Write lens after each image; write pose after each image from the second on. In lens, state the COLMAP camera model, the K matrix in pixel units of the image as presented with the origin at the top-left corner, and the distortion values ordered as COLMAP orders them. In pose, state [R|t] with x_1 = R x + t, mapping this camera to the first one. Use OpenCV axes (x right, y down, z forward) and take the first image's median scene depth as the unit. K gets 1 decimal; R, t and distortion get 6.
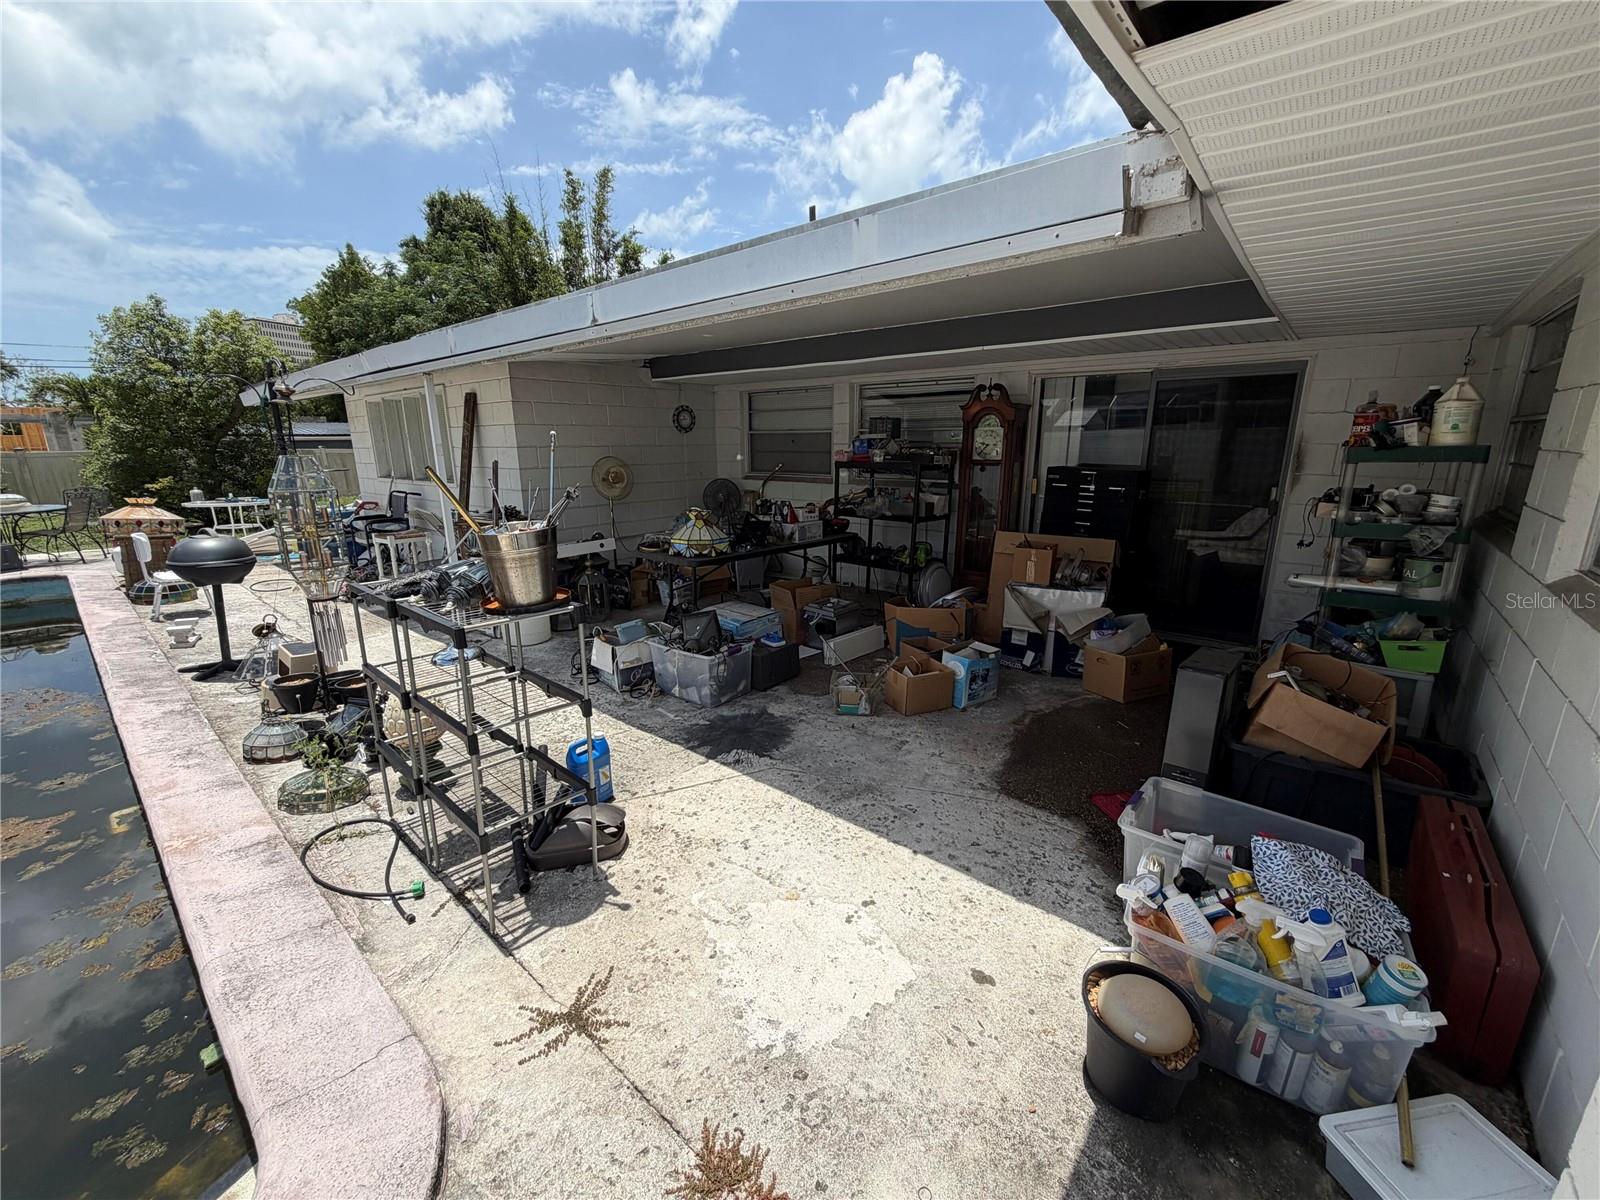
lens RADIAL K [[637.1, 0, 794.1], [0, 637.1, 602.3], [0, 0, 1]] dist [-0.003500, 0.000724]
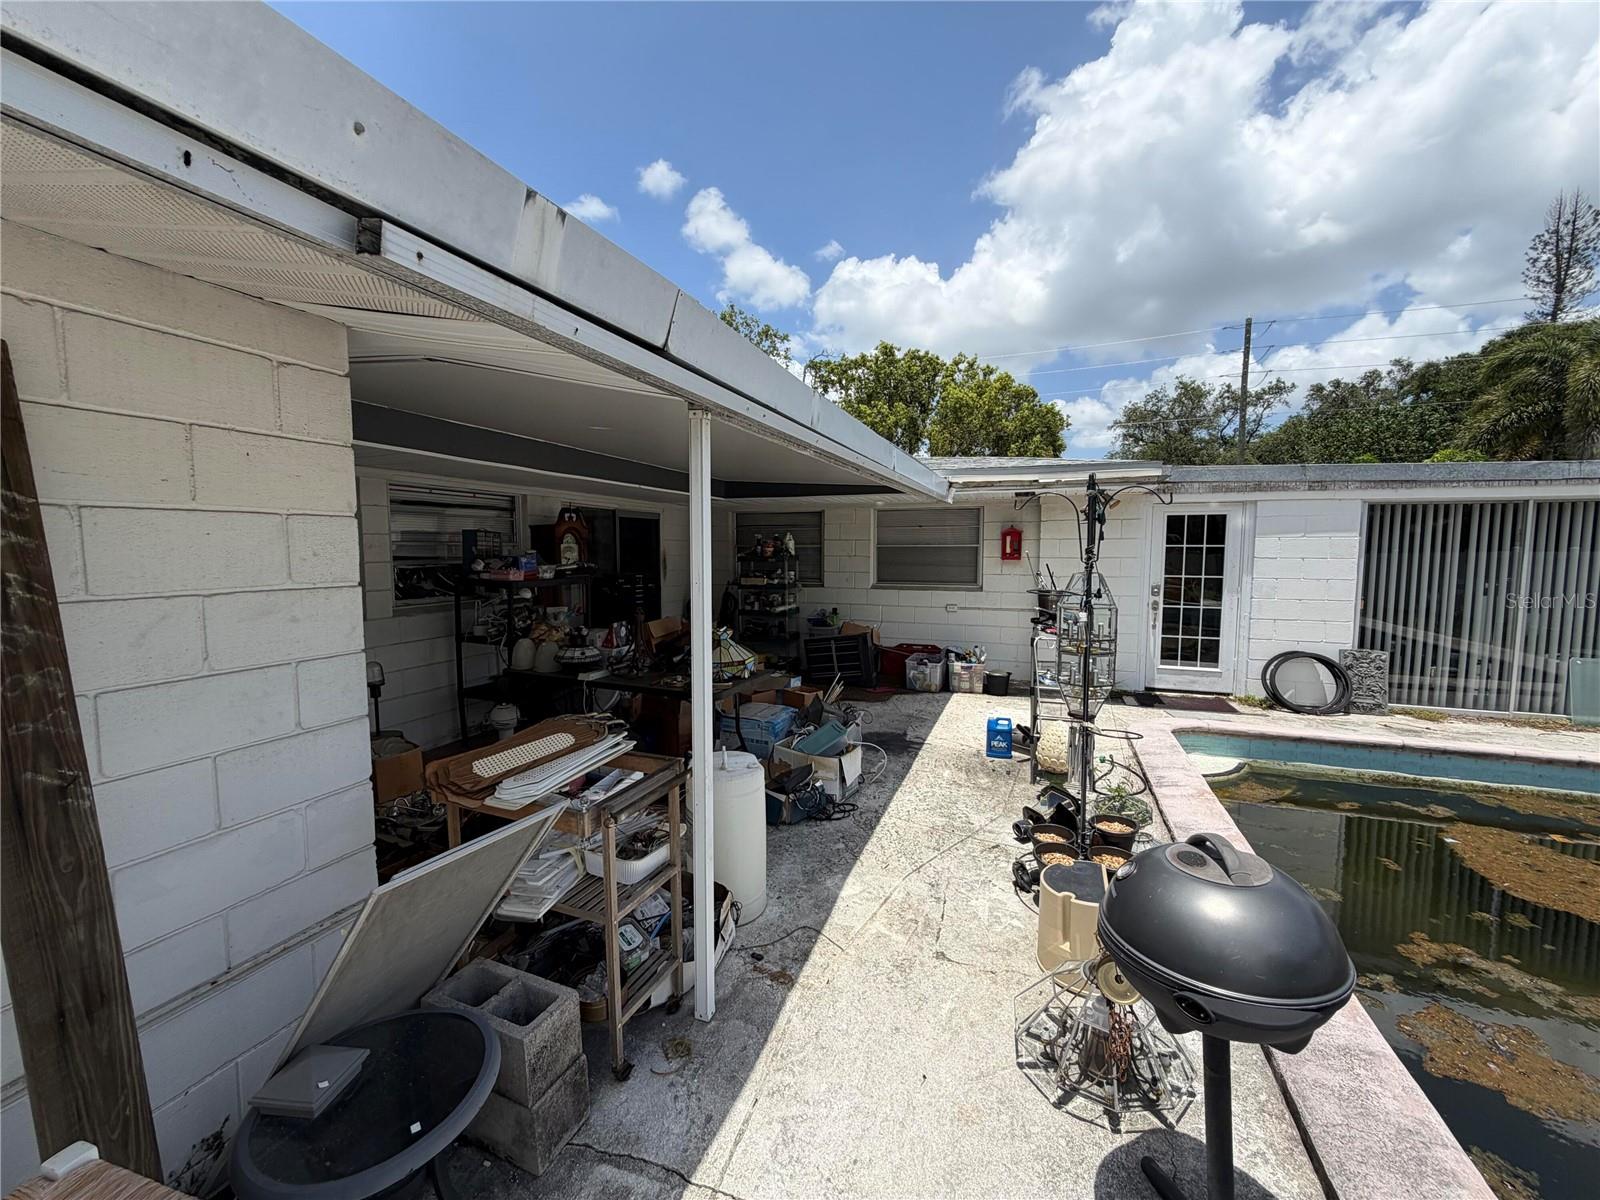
lens RADIAL K [[637.1, 0, 793.0], [0, 637.1, 594.4], [0, 0, 1]] dist [-0.003500, 0.000724]
pose [[-0.340057, -0.063052, 0.938289, -1.621633], [0.233640, 0.960802, 0.149241, -0.473550], [-0.910919, 0.269972, -0.311996, 1.816538]]
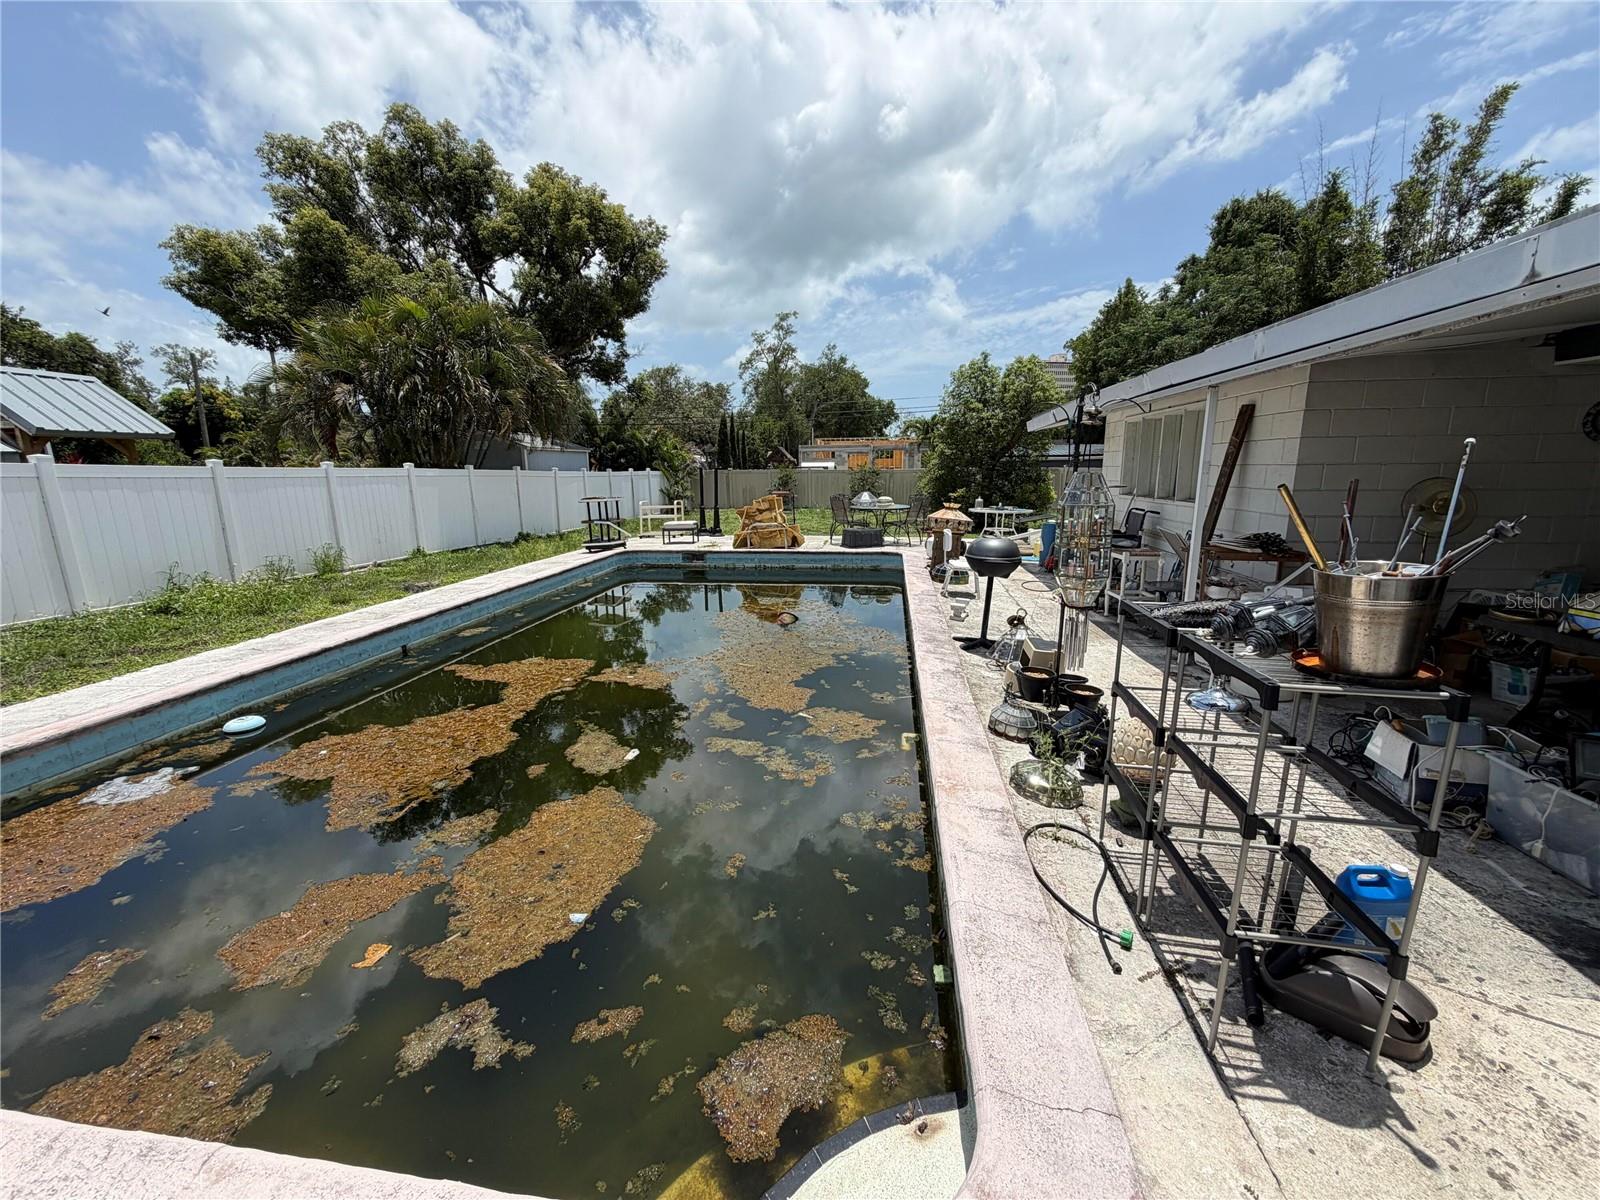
lens RADIAL K [[637.1, 0, 791.0], [0, 637.1, 601.6], [0, 0, 1]] dist [-0.003500, 0.000724]
pose [[0.523999, 0.175859, -0.833366, -0.090229], [-0.200284, 0.976456, 0.080121, -0.001700], [0.827835, 0.124926, 0.546884, 0.017111]]
